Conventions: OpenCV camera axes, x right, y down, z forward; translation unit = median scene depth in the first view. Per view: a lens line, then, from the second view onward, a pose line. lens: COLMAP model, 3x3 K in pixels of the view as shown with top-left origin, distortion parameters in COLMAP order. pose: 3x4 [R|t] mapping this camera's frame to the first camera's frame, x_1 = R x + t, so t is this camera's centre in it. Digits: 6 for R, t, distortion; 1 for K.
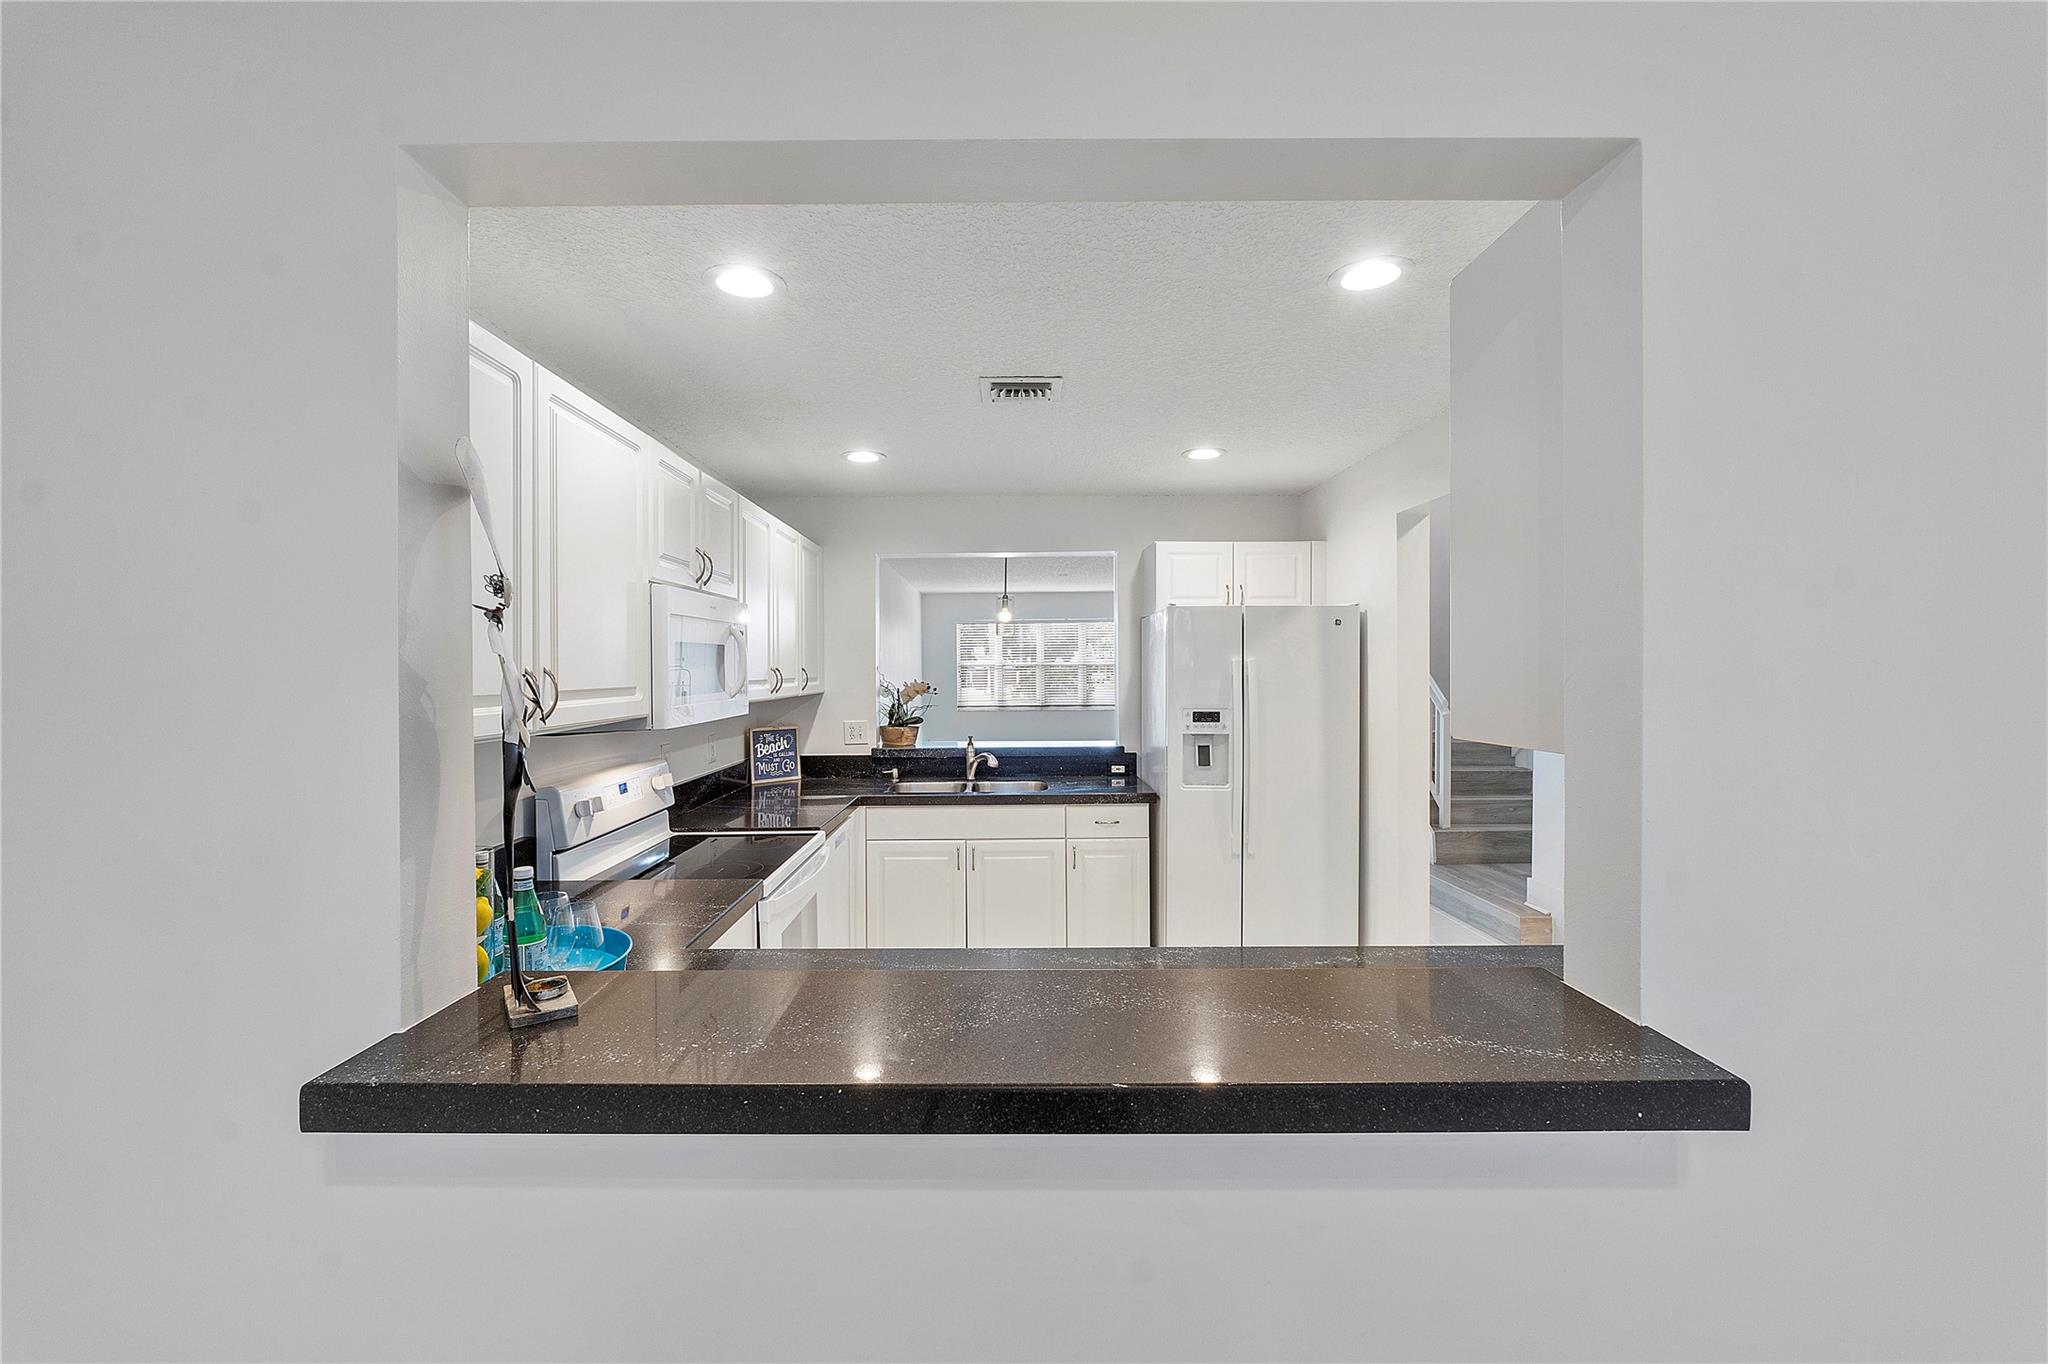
lens RADIAL K [[858.0, 0, 1003.1], [0, 858.0, 677.9], [0, 0, 1]] dist [-0.002089, -0.000295]
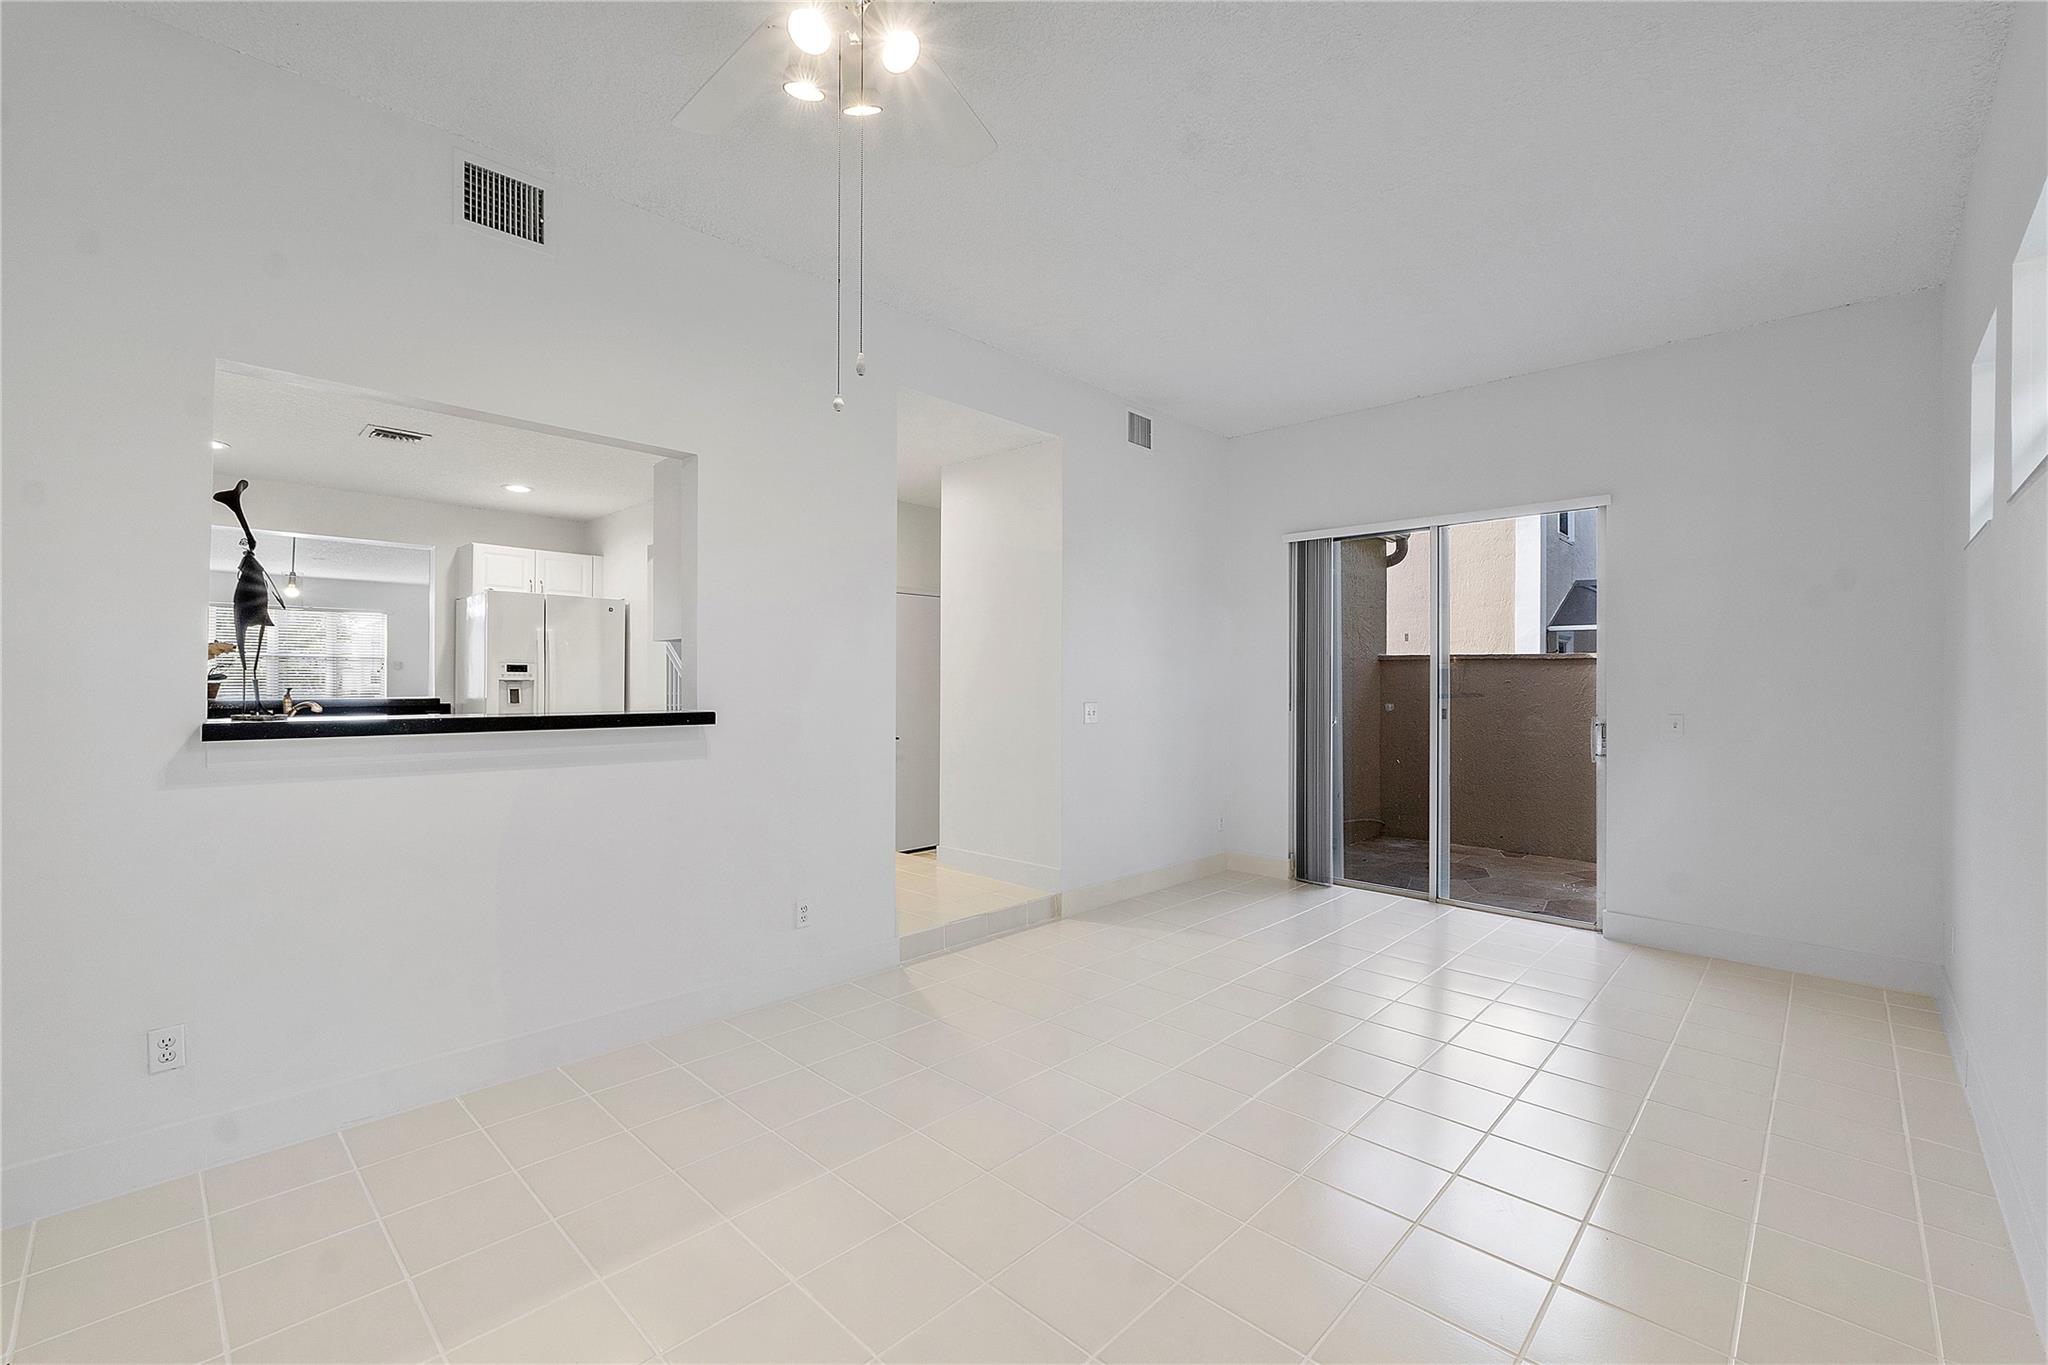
lens RADIAL K [[858.0, 0, 1003.1], [0, 858.0, 678.4], [0, 0, 1]] dist [-0.002089, -0.000295]
pose [[0.698304, 0.007845, 0.715759, -0.213418], [0.003338, 0.999893, -0.014215, 0.080614], [-0.715794, 0.012315, 0.698203, -0.564746]]
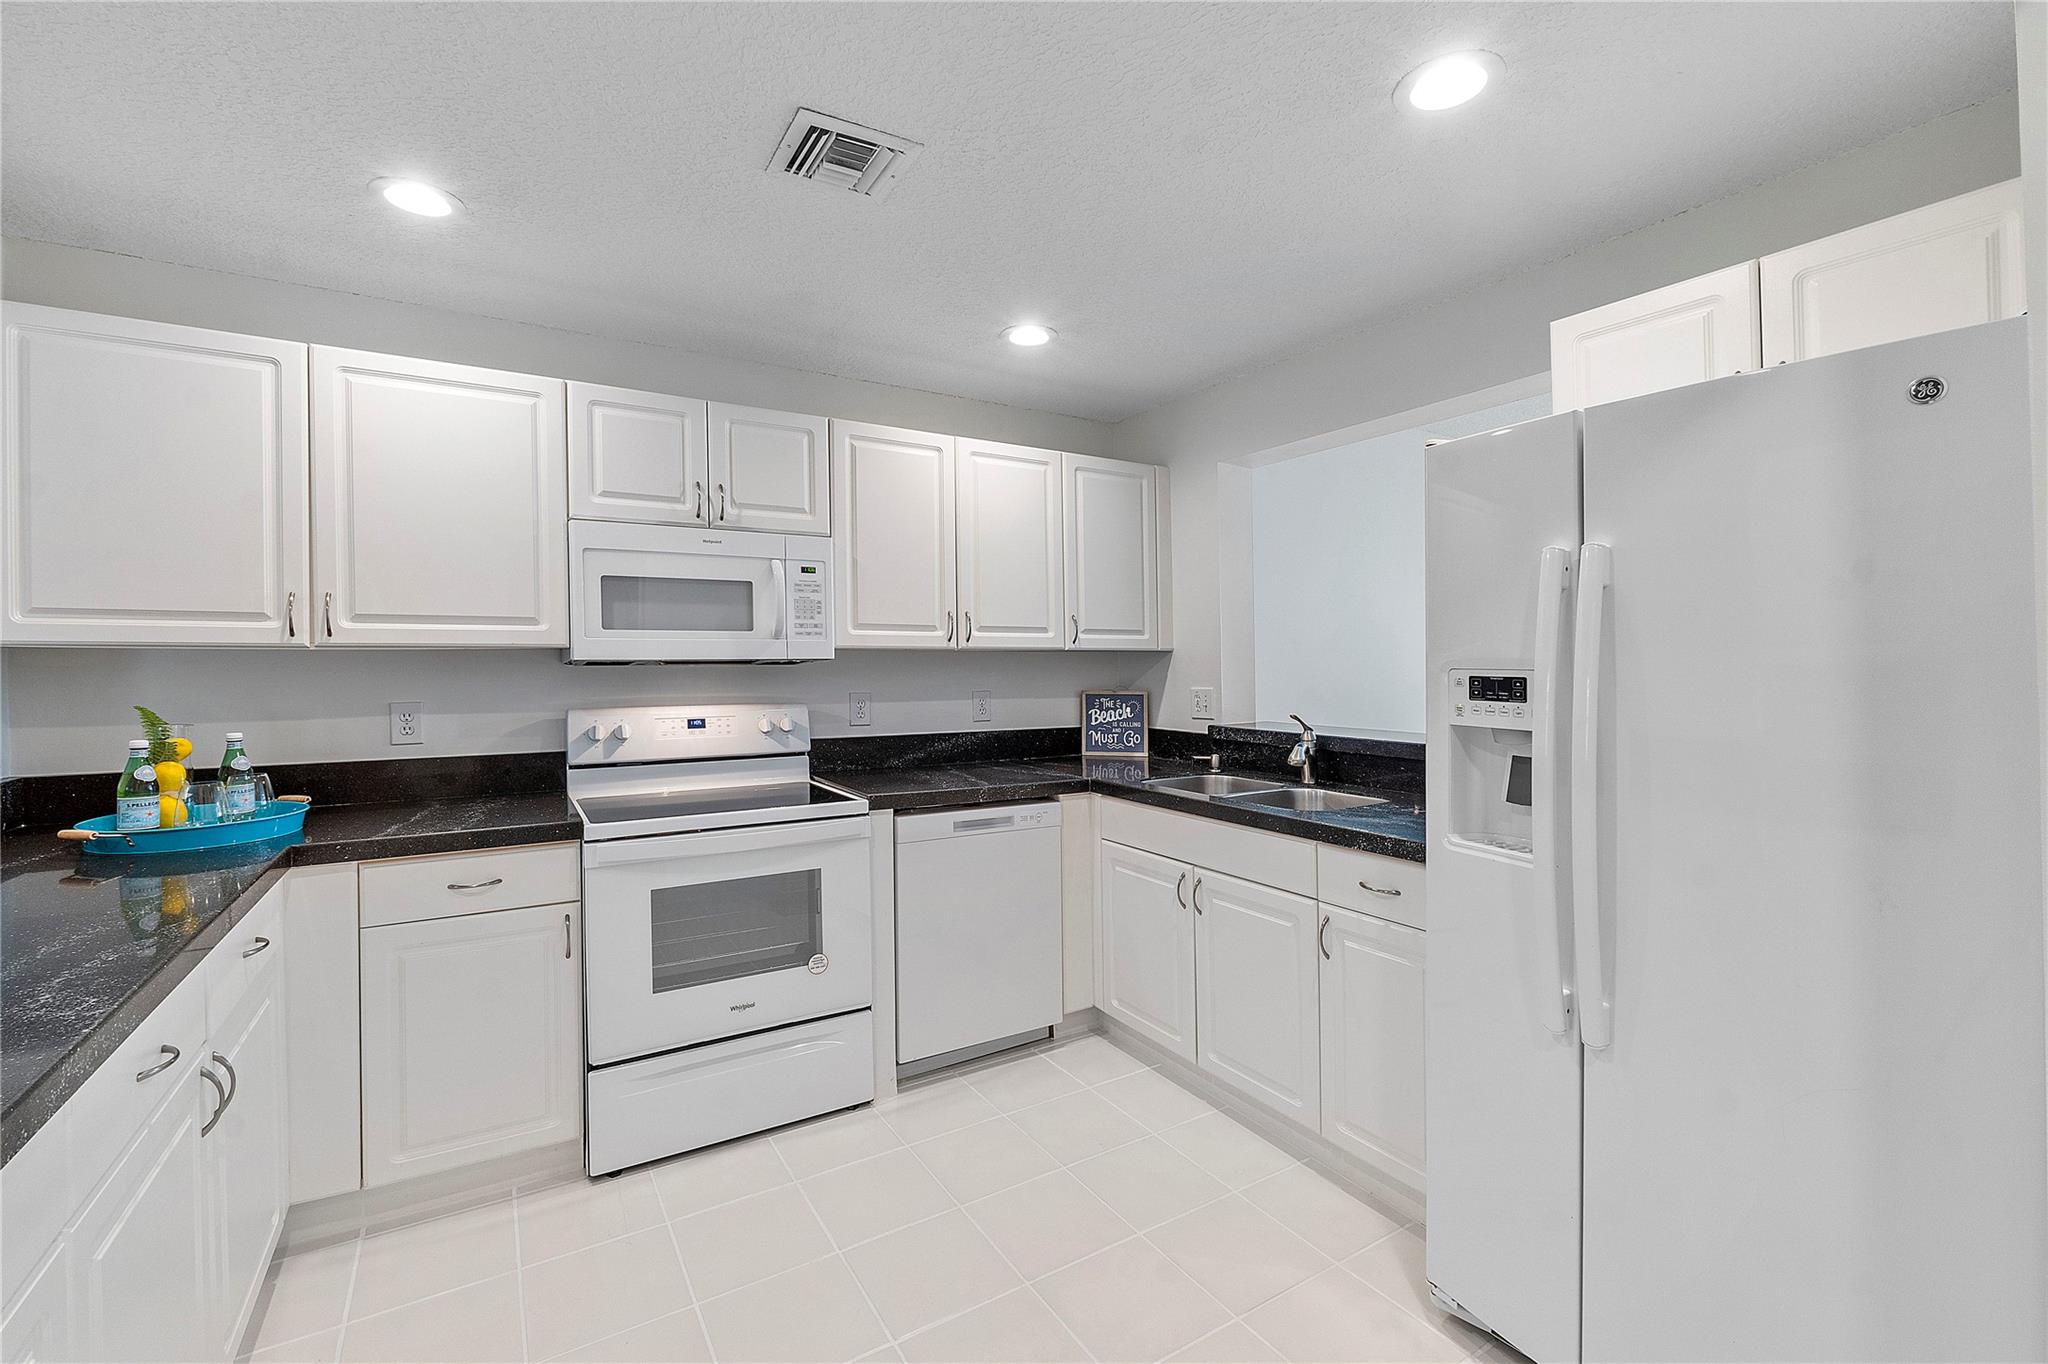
lens RADIAL K [[882.3, 0, 997.1], [0, 882.3, 688.8], [0, 0, 1]] dist [0.016556, -0.000066]
pose [[0.505652, 0.034342, -0.862054, 0.463394], [-0.009608, 0.999370, 0.034177, 0.030859], [0.862684, -0.008999, 0.505663, 0.526836]]
